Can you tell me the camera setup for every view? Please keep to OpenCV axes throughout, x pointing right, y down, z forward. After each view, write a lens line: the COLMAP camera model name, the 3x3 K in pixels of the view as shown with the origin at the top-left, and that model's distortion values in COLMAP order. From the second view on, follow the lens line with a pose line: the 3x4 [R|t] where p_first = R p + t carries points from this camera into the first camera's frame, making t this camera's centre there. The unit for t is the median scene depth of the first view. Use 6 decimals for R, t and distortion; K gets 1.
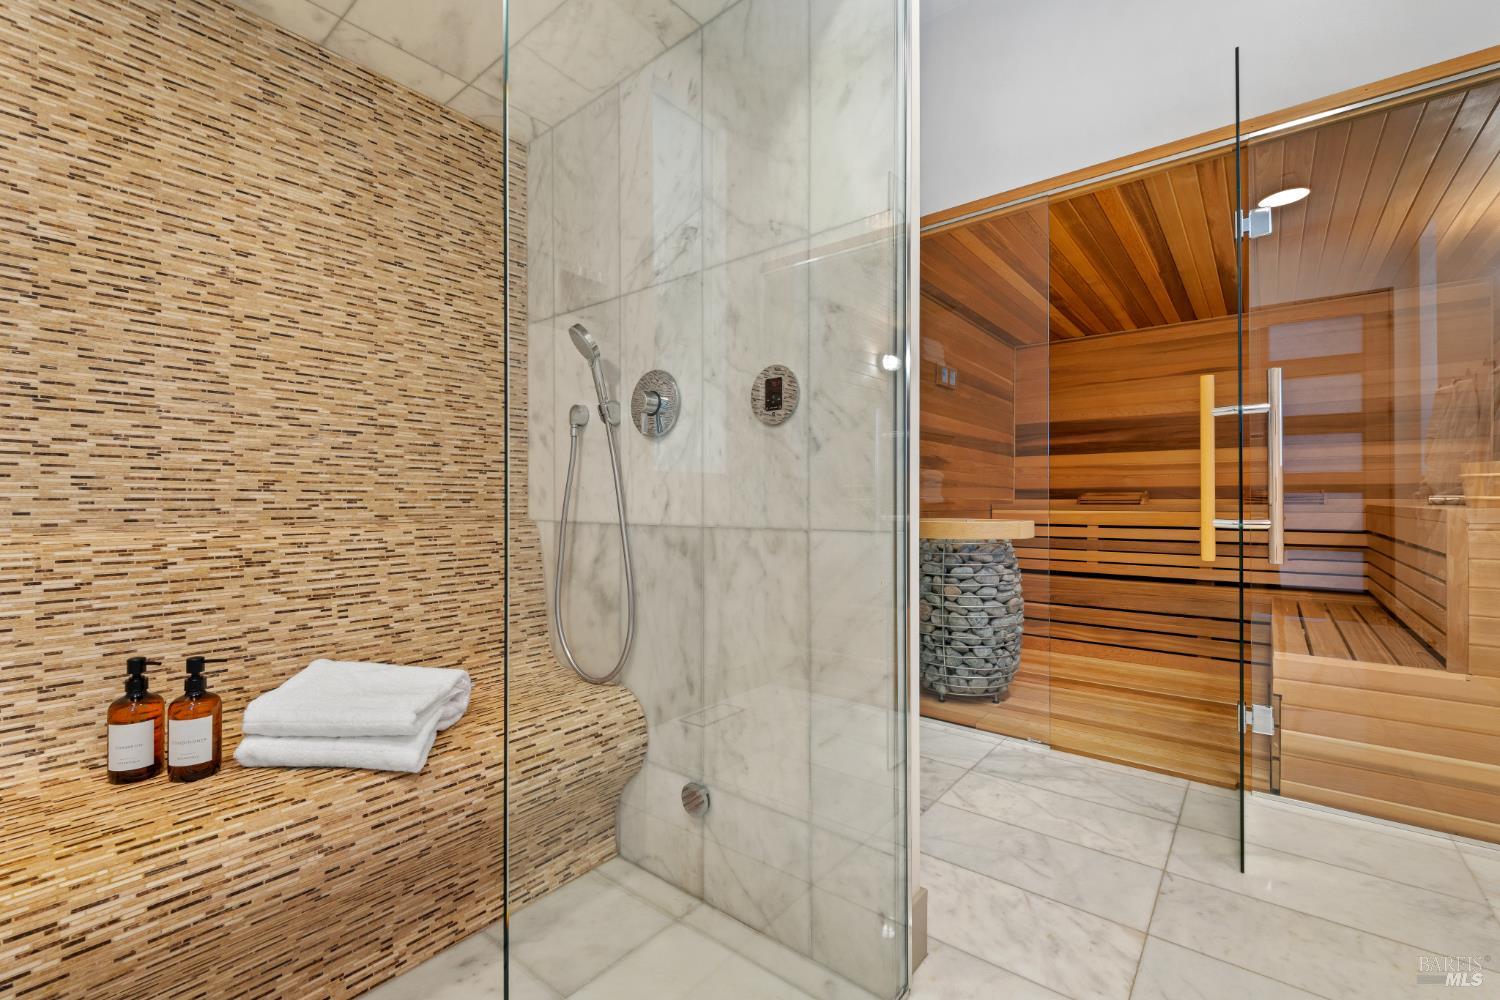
lens RADIAL K [[647.9, 0, 740.7], [0, 647.9, 492.6], [0, 0, 1]] dist [0.007256, -0.003905]
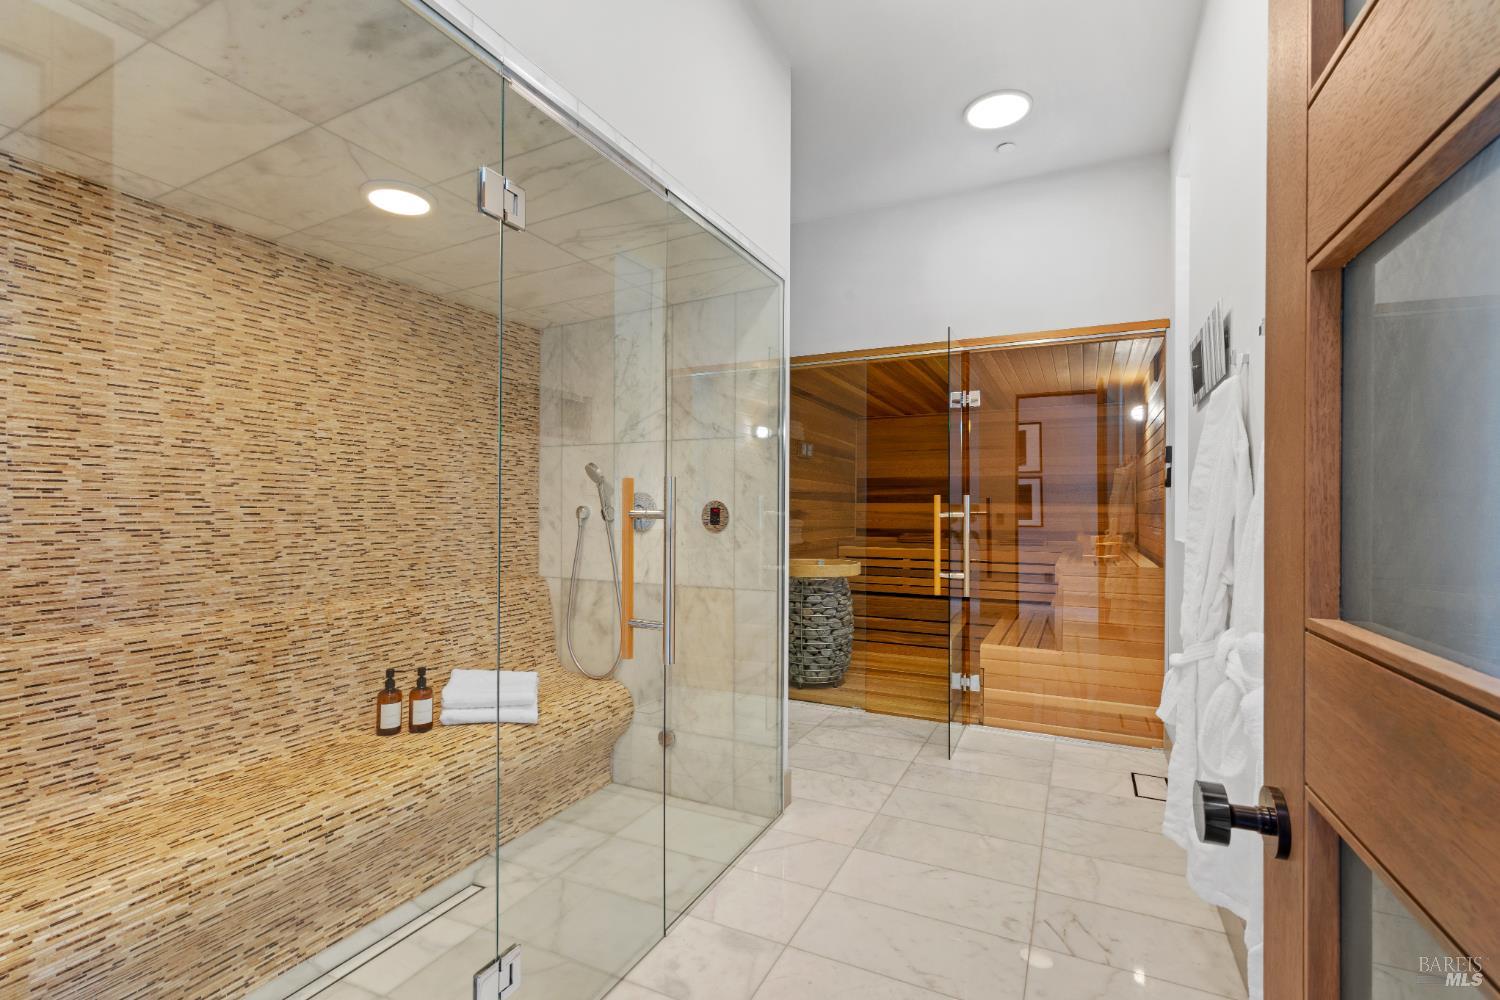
lens RADIAL K [[647.9, 0, 758.9], [0, 647.9, 490.3], [0, 0, 1]] dist [0.007256, -0.003905]
pose [[0.973016, 0.012984, 0.230371, -0.213725], [-0.006656, 0.999579, -0.028224, -0.143034], [-0.230640, 0.025929, 0.972694, -0.714439]]
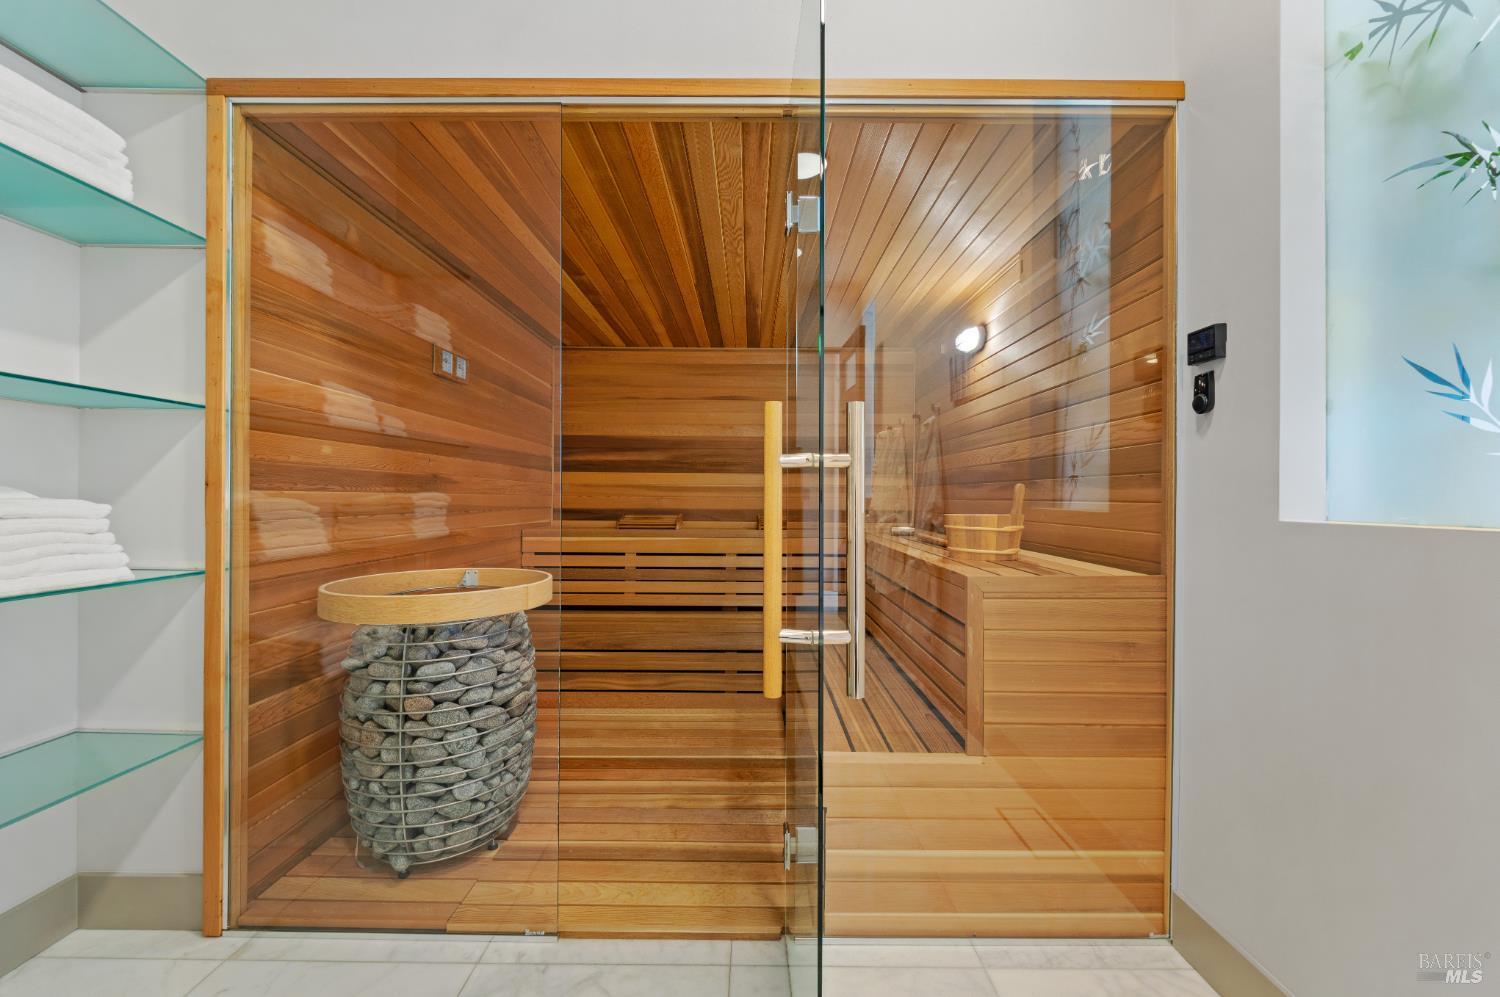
lens RADIAL K [[621.1, 0, 773.1], [0, 621.1, 512.2], [0, 0, 1]] dist [0.000813, -0.001737]
pose [[0.758498, -0.010563, 0.651590, 0.340987], [-0.010797, 0.999528, 0.028771, -0.093952], [-0.651587, -0.028858, 0.758025, 0.565338]]
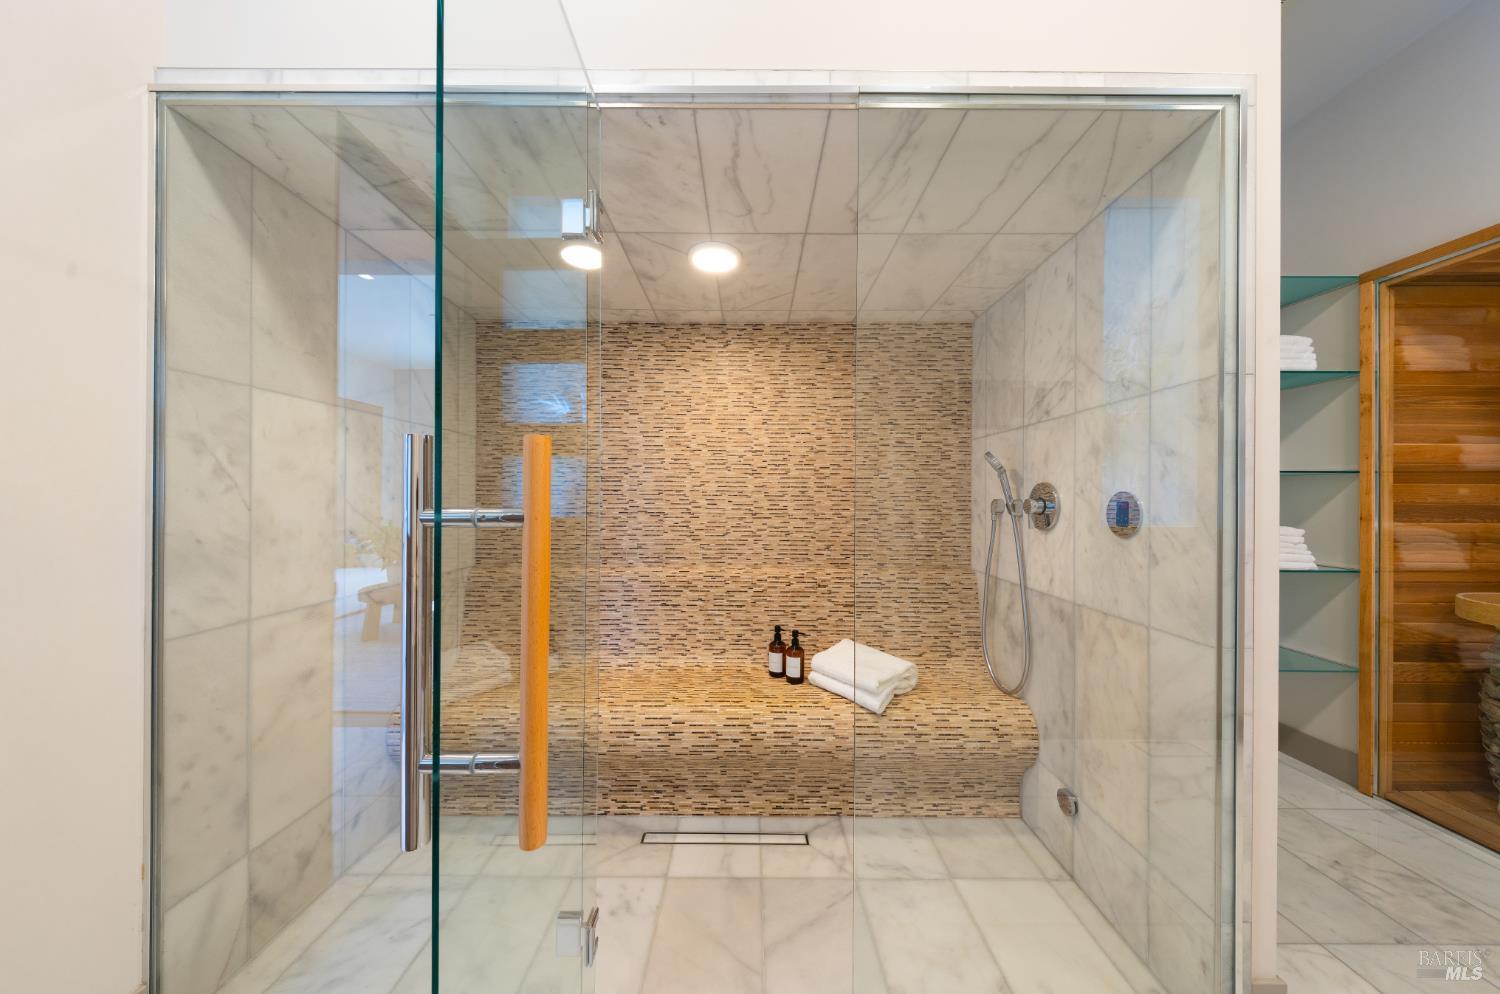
lens RADIAL K [[489.2, 0, 748.7], [0, 489.2, 487.6], [0, 0, 1]] dist [0.002489, -0.000979]
pose [[0.637722, -0.009865, -0.770203, 0.268040], [-0.005924, 0.999826, -0.017711, -0.149160], [0.770244, 0.015857, 0.637552, -0.165593]]
